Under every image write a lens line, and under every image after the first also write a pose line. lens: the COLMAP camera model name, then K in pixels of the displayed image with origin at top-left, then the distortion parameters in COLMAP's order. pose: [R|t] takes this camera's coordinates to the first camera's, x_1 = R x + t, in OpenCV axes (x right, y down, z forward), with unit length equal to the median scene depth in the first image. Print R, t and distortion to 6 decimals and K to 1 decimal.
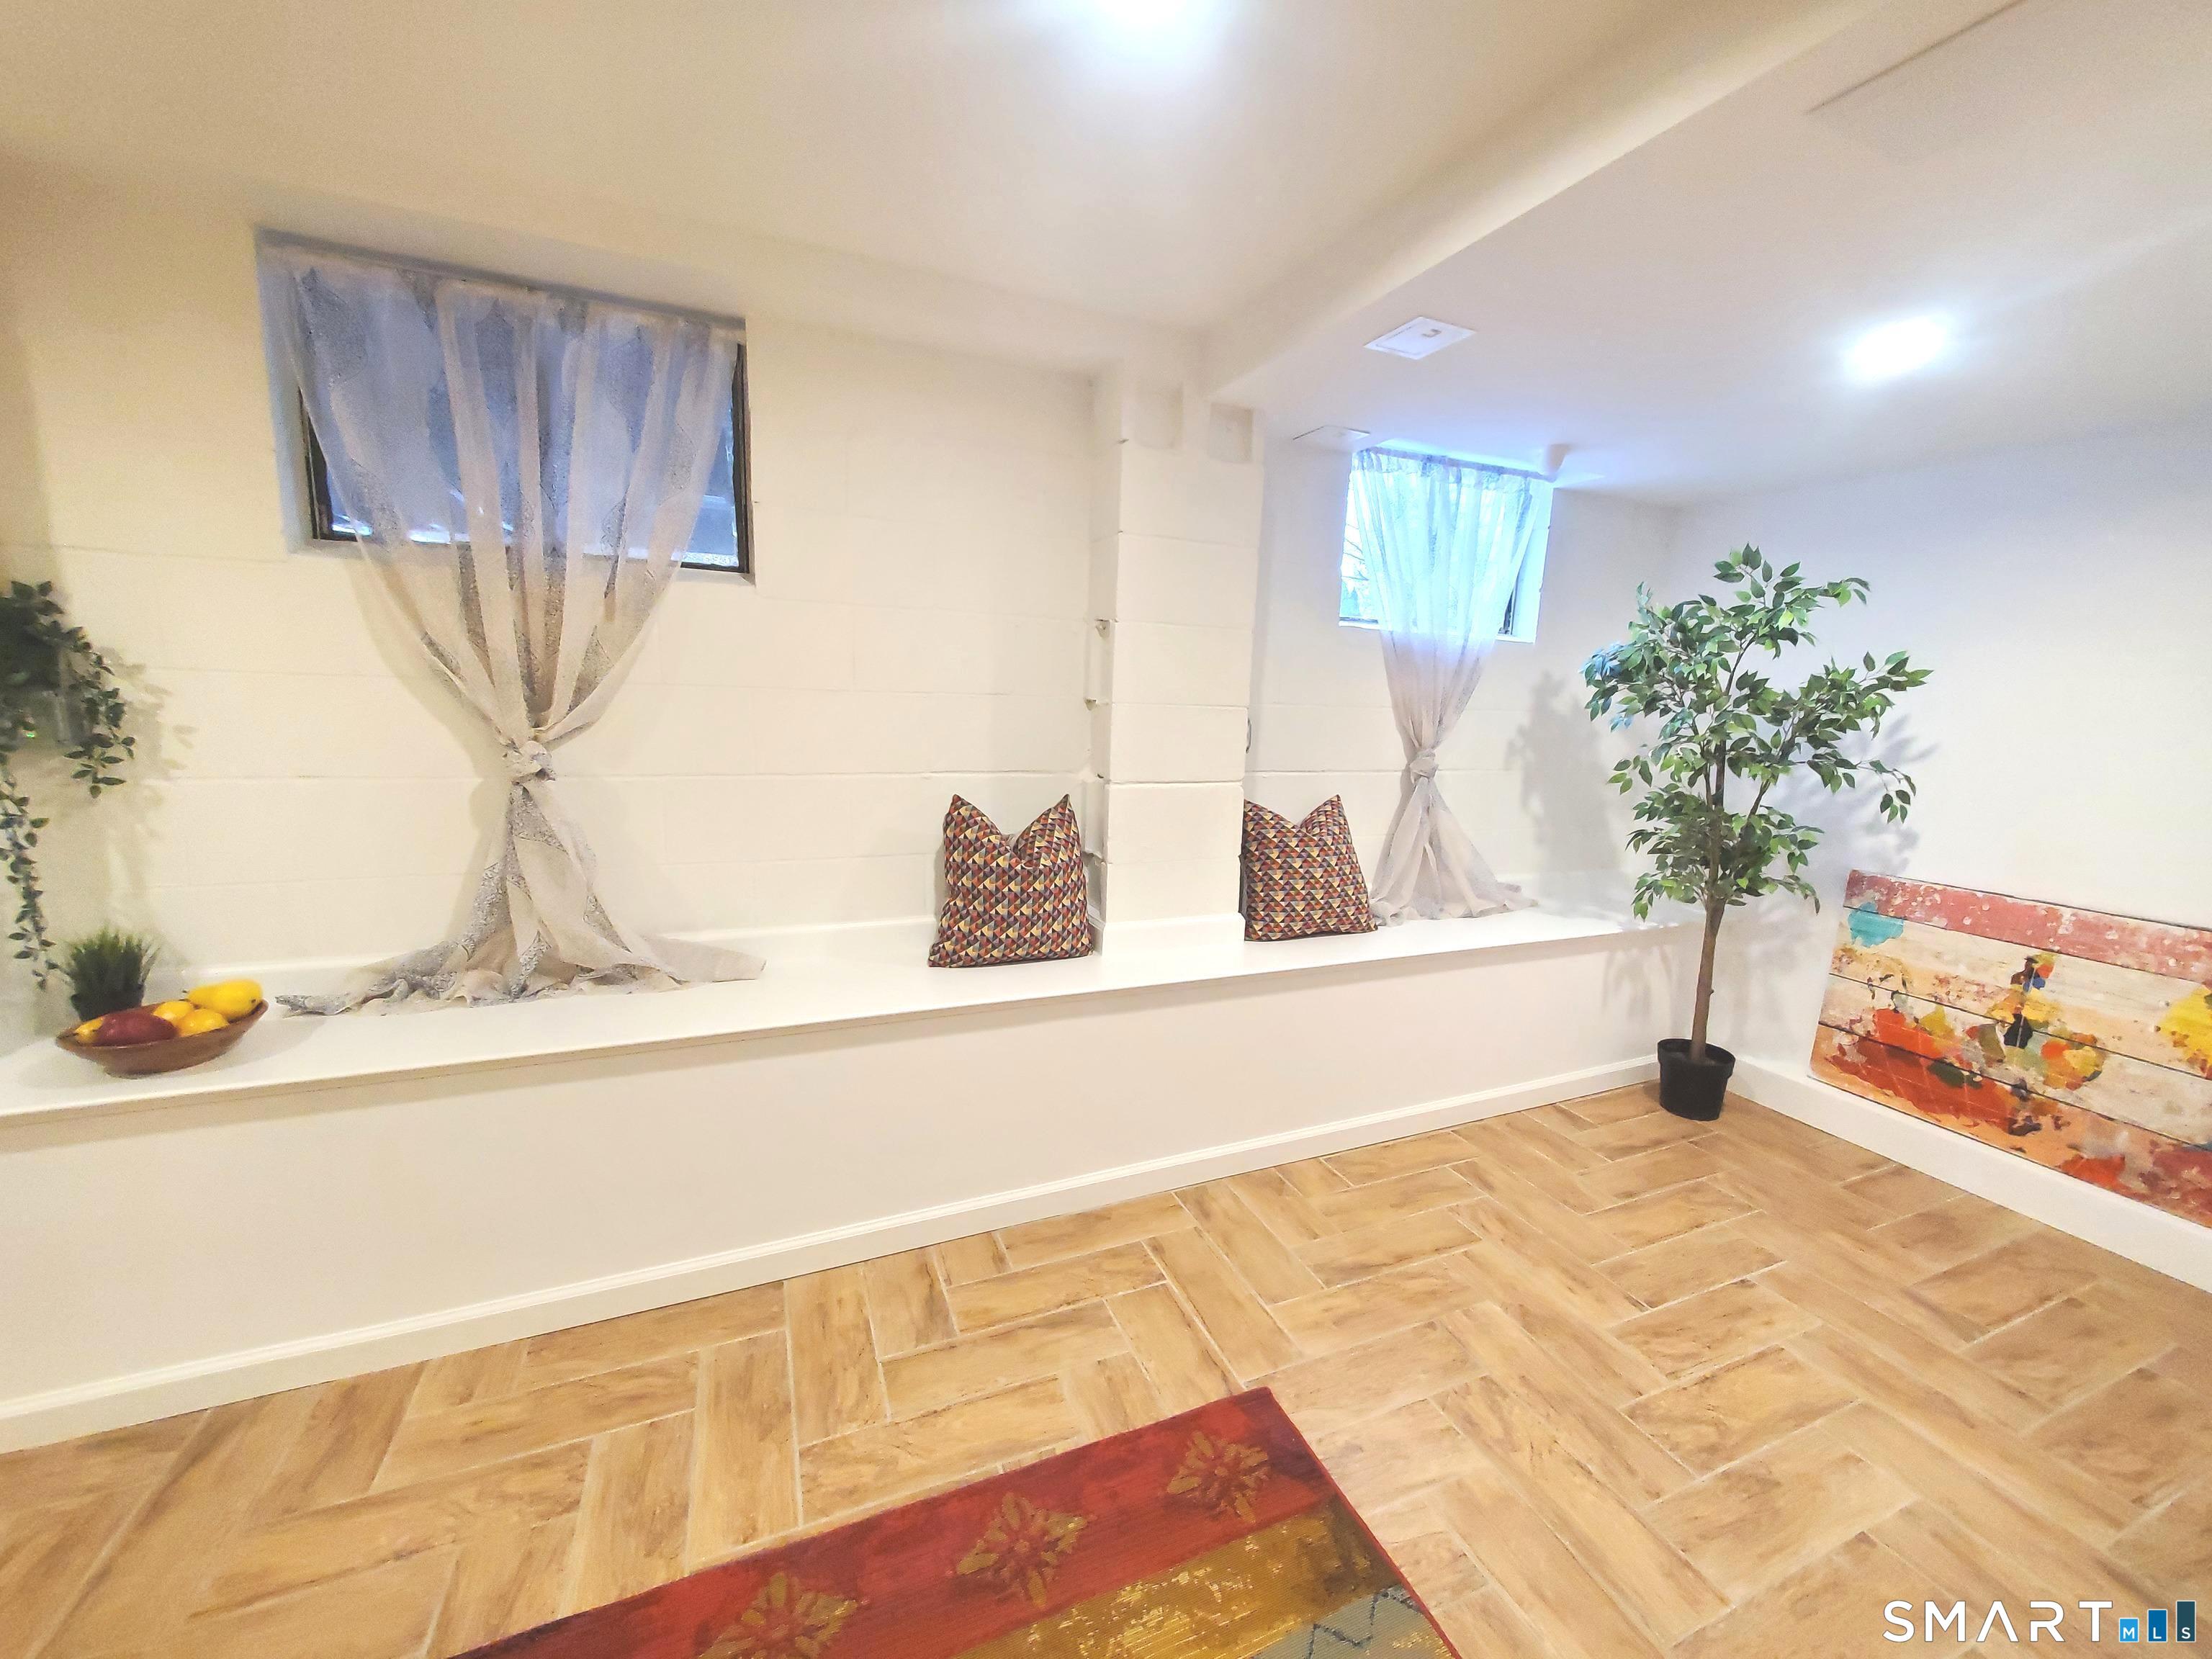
lens RADIAL K [[873.0, 0, 1127.8], [0, 873.0, 831.2], [0, 0, 1]] dist [0.000243, 0.000293]
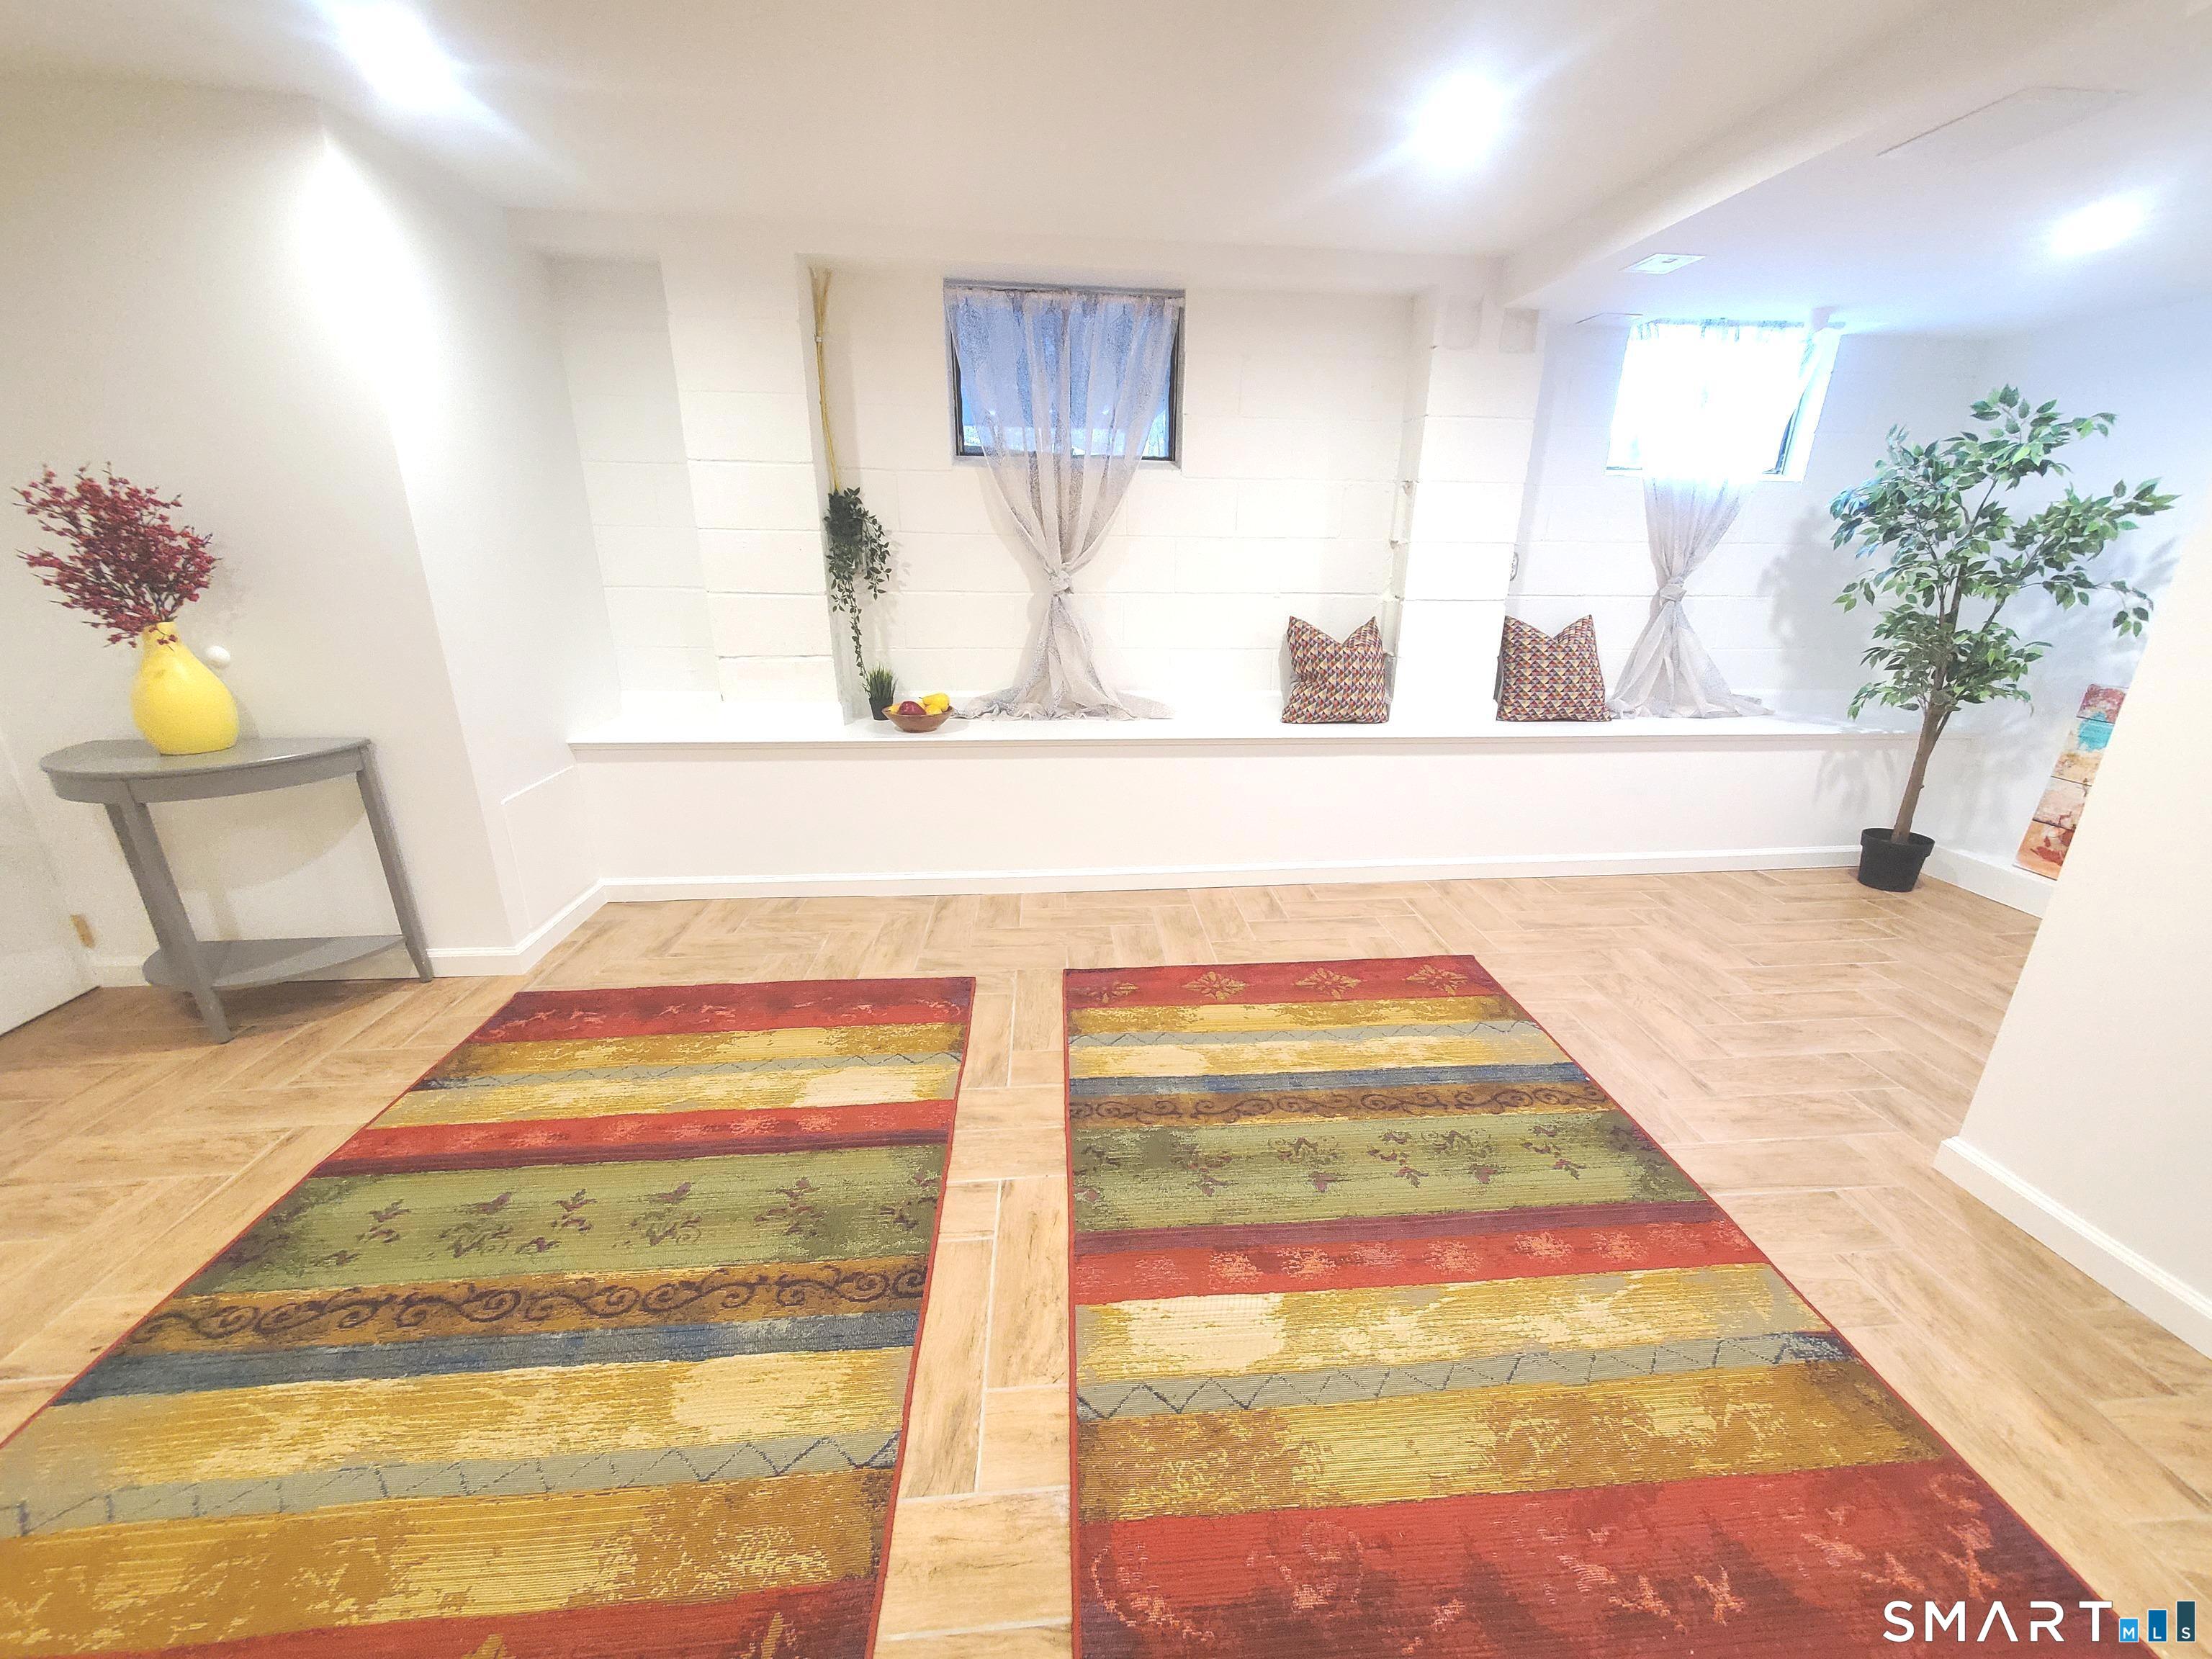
lens RADIAL K [[873.0, 0, 1127.0], [0, 873.0, 837.2], [0, 0, 1]] dist [0.000243, 0.000293]
pose [[0.950204, 0.079235, -0.301388, 0.010144], [-0.029005, 0.985424, 0.167624, 0.103878], [0.310277, -0.150535, 0.938652, -0.560387]]
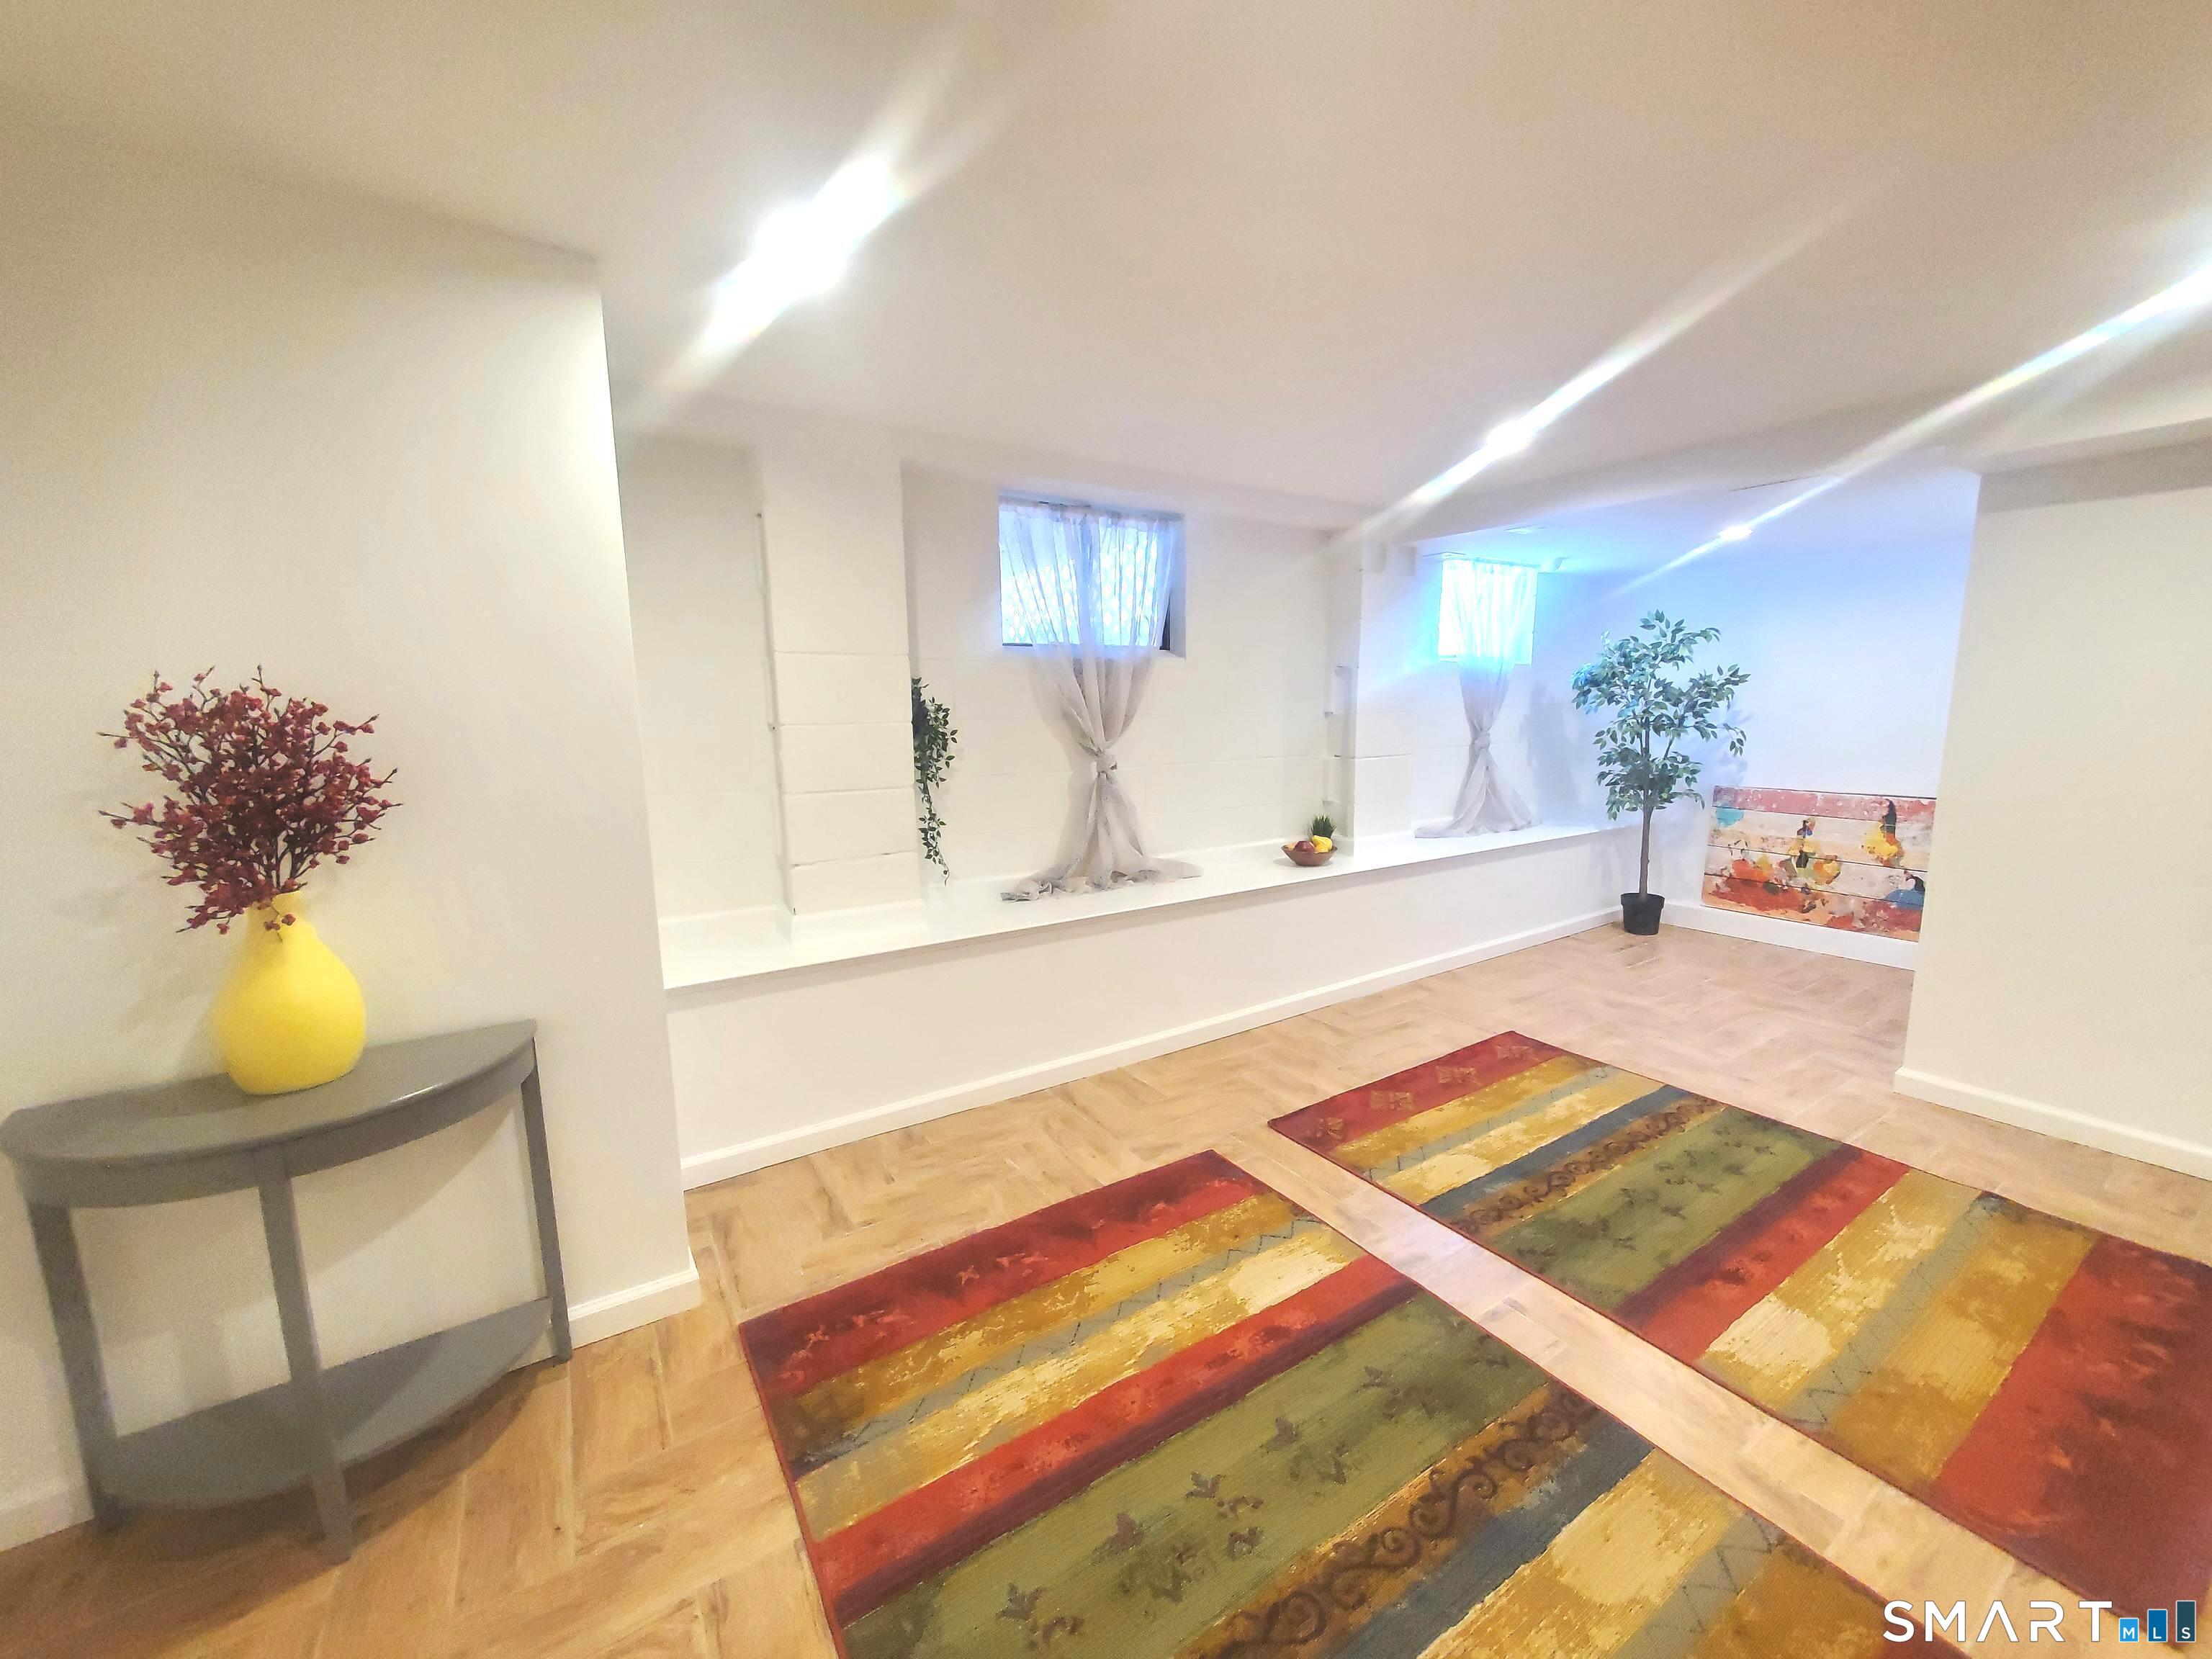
lens RADIAL K [[873.0, 0, 1139.7], [0, 873.0, 843.6], [0, 0, 1]] dist [0.000243, 0.000293]
pose [[0.982822, -0.076099, 0.168133, -0.767953], [0.075780, 0.997090, 0.008323, 0.070359], [-0.168277, 0.004562, 0.985729, -0.678603]]
